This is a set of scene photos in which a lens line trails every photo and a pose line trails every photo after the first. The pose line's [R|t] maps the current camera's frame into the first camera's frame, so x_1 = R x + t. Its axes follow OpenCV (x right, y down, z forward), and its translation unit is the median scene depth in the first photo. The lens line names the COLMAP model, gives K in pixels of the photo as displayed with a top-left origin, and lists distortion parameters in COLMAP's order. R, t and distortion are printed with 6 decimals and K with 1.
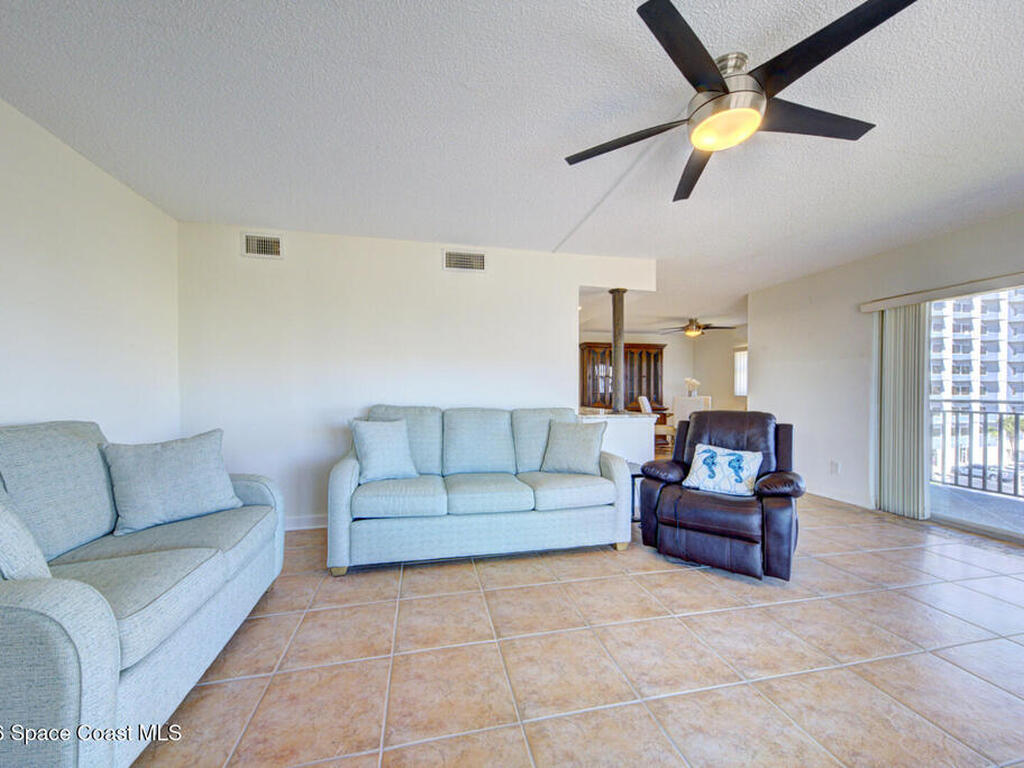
lens RADIAL K [[398.0, 0, 510.3], [0, 398.0, 388.5], [0, 0, 1]] dist [0.011419, -0.000243]
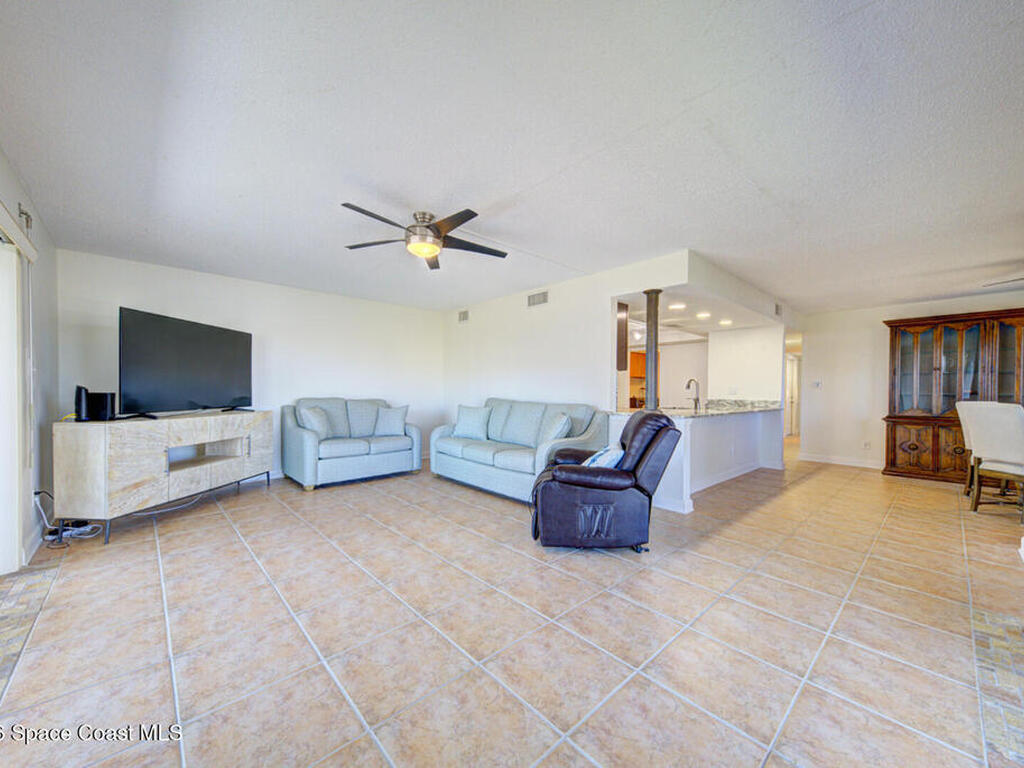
lens RADIAL K [[398.0, 0, 509.7], [0, 398.0, 389.8], [0, 0, 1]] dist [0.011419, -0.000243]
pose [[0.501651, 0.002034, -0.865068, 1.307656], [0.000908, 0.999995, 0.002878, -0.000247], [0.865070, -0.002229, 0.501647, 0.238216]]
